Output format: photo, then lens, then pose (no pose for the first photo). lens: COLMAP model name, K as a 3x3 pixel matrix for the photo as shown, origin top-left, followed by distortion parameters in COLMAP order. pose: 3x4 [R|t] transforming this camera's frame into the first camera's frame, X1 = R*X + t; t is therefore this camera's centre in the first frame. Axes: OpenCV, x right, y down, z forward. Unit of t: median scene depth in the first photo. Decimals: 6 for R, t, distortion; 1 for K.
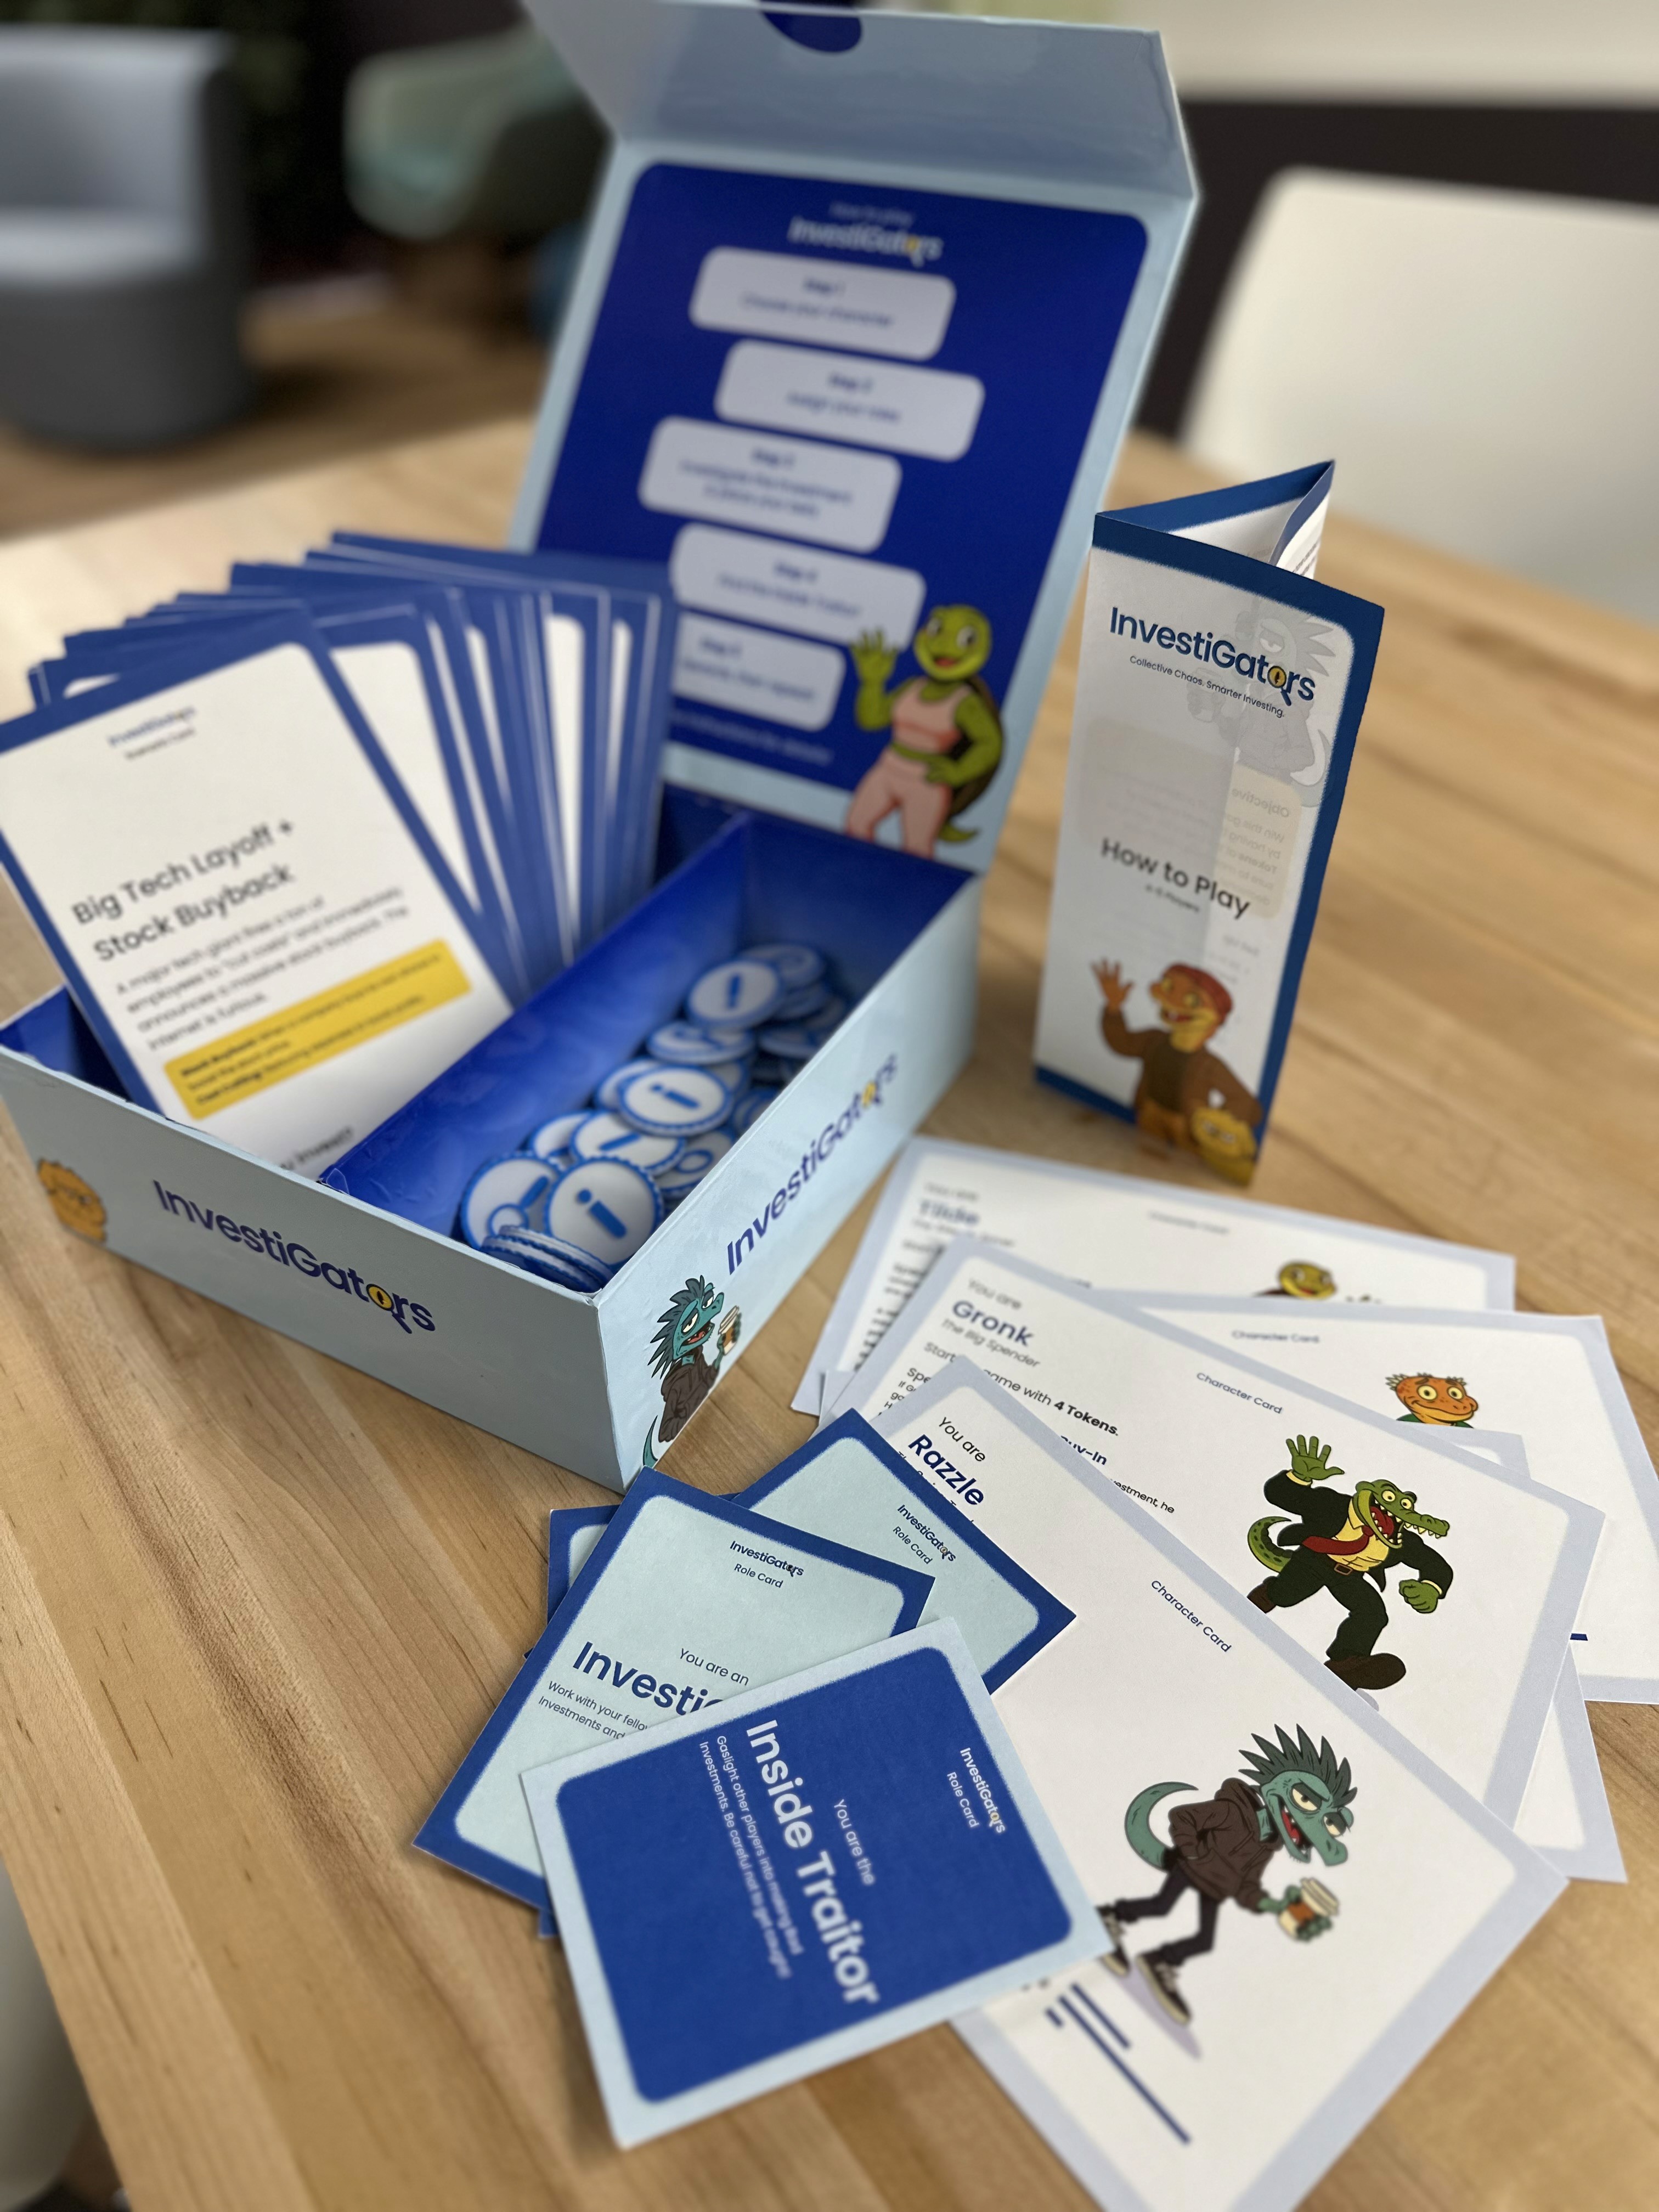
lens RADIAL K [[1558.3, 0, 821.0], [0, 1558.3, 1107.1], [0, 0, 1]] dist [-0.007331, -0.020152]
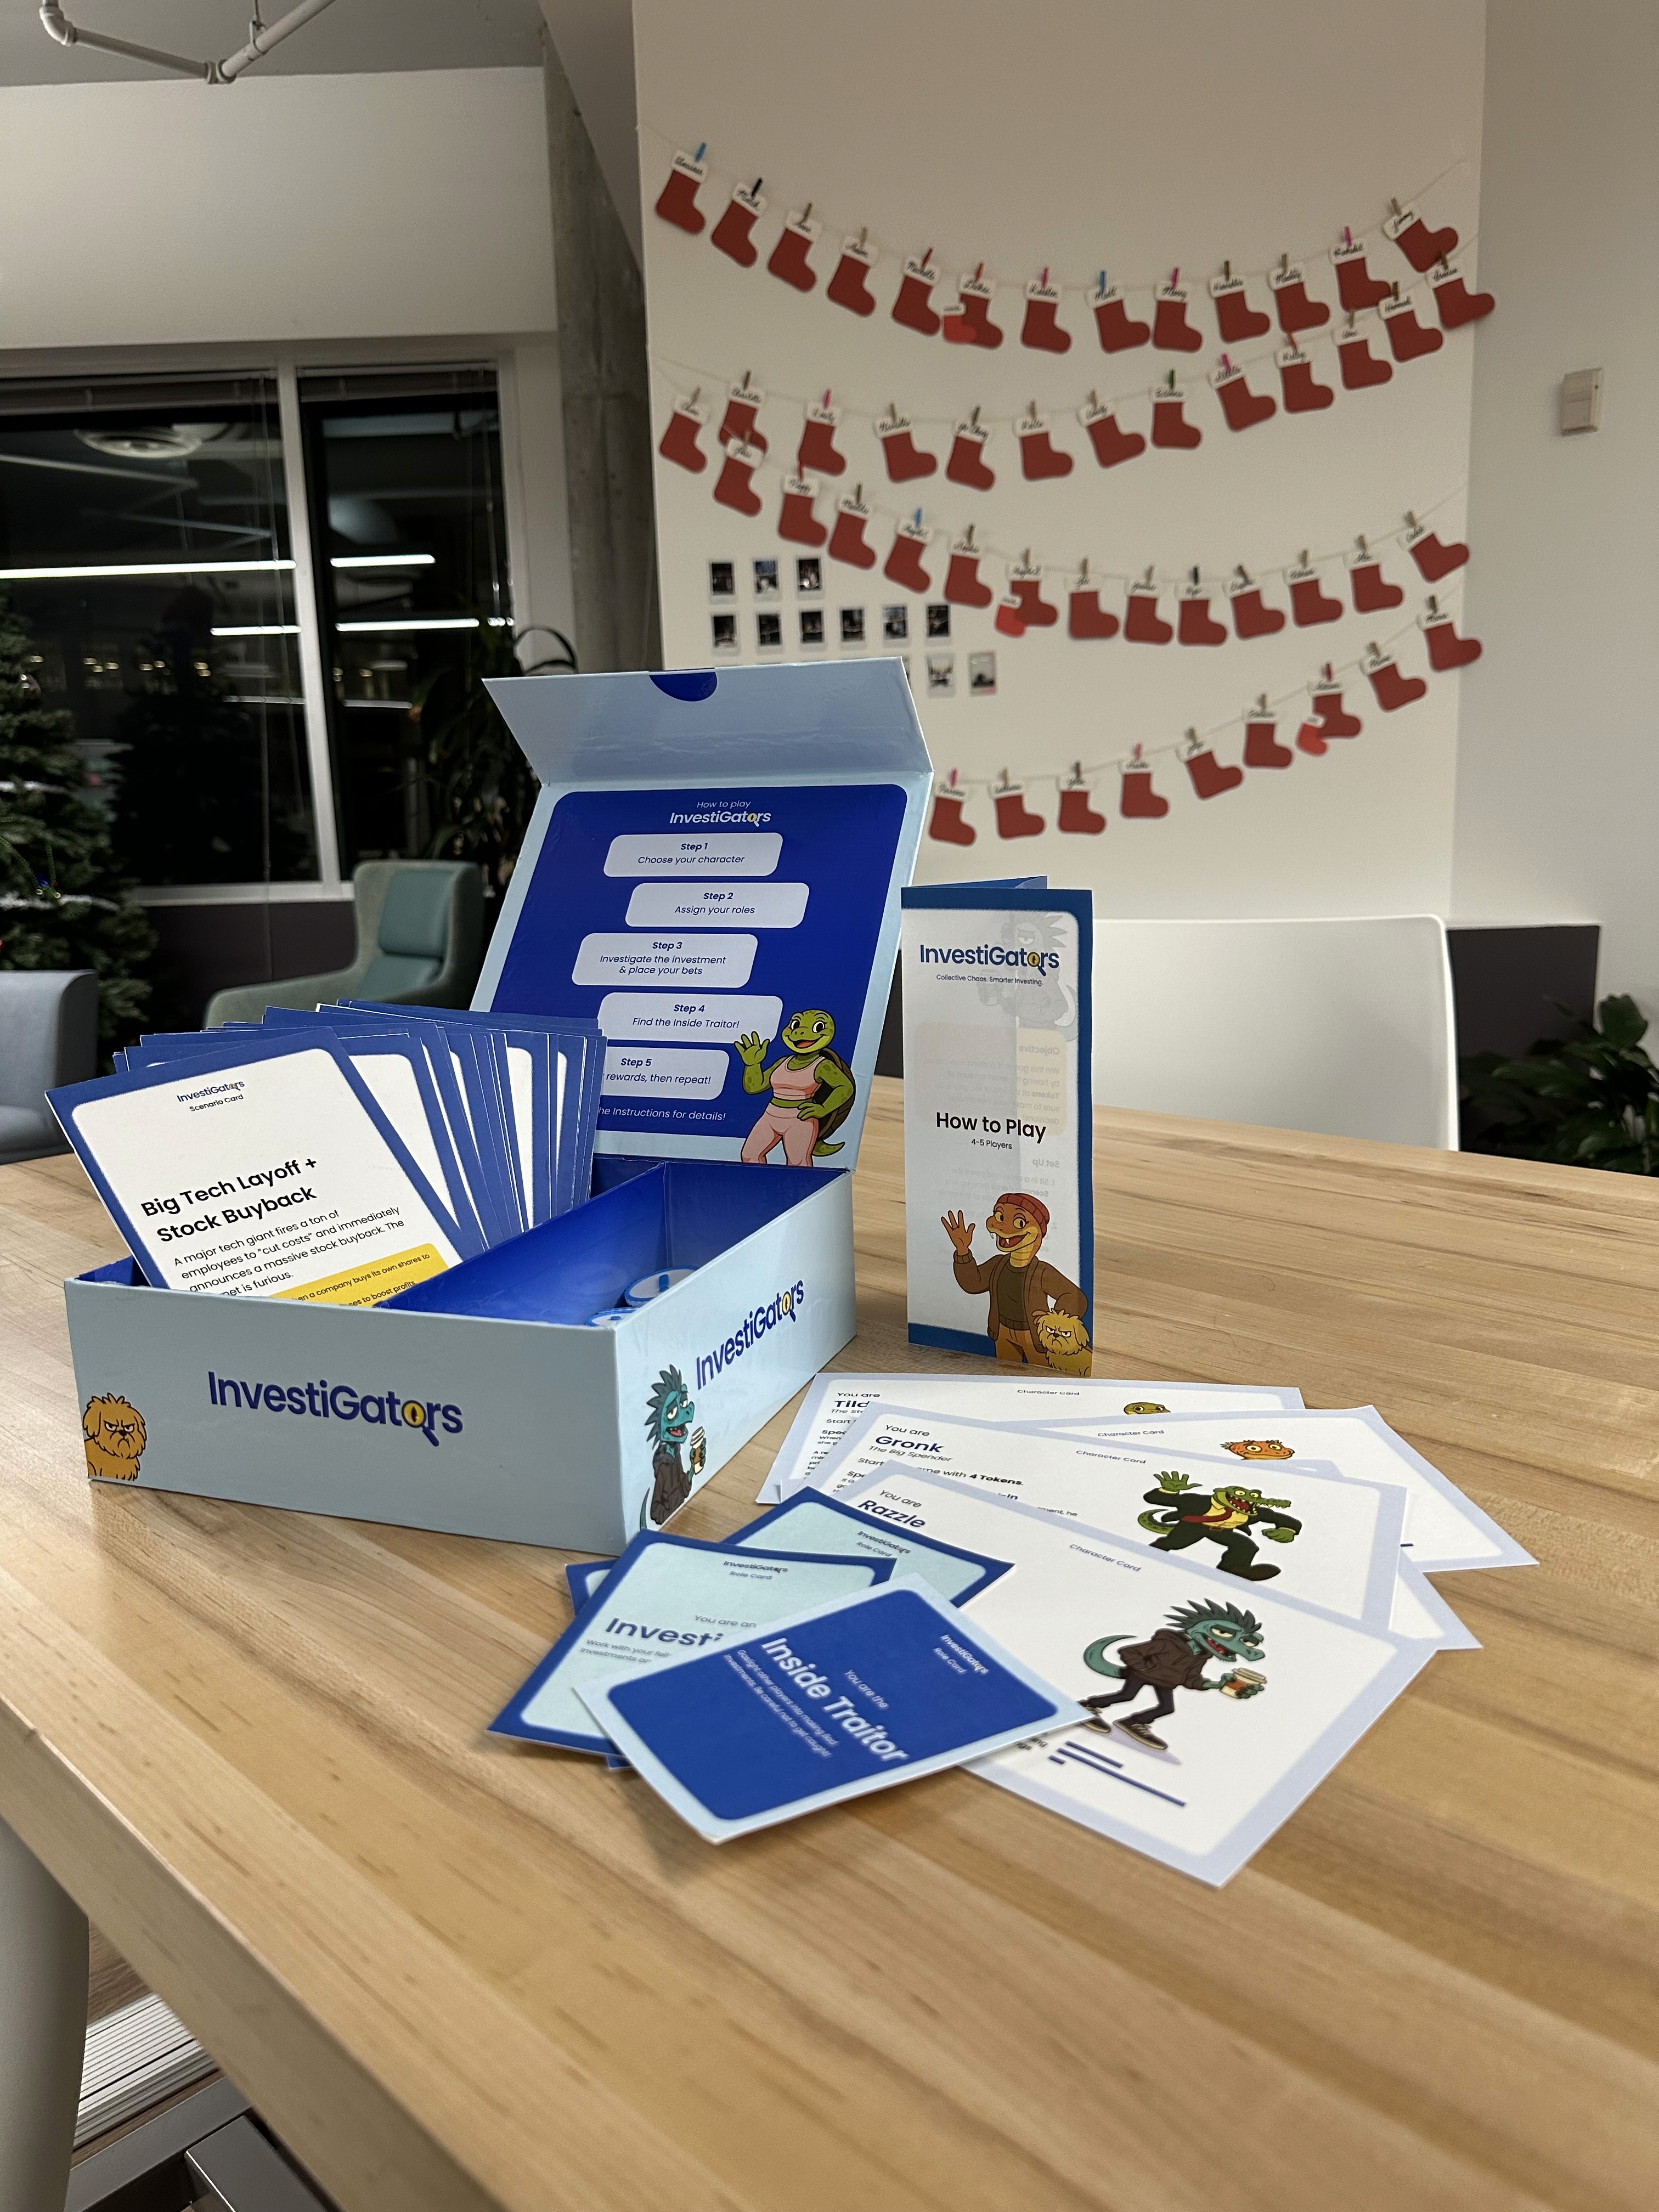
lens RADIAL K [[1558.3, 0, 834.8], [0, 1558.3, 1108.4], [0, 0, 1]] dist [-0.007331, -0.020152]
pose [[0.986638, -0.046541, 0.156141, -0.135989], [0.120138, 0.855167, -0.504238, 0.562378], [-0.110059, 0.516259, 0.849332, -0.187561]]
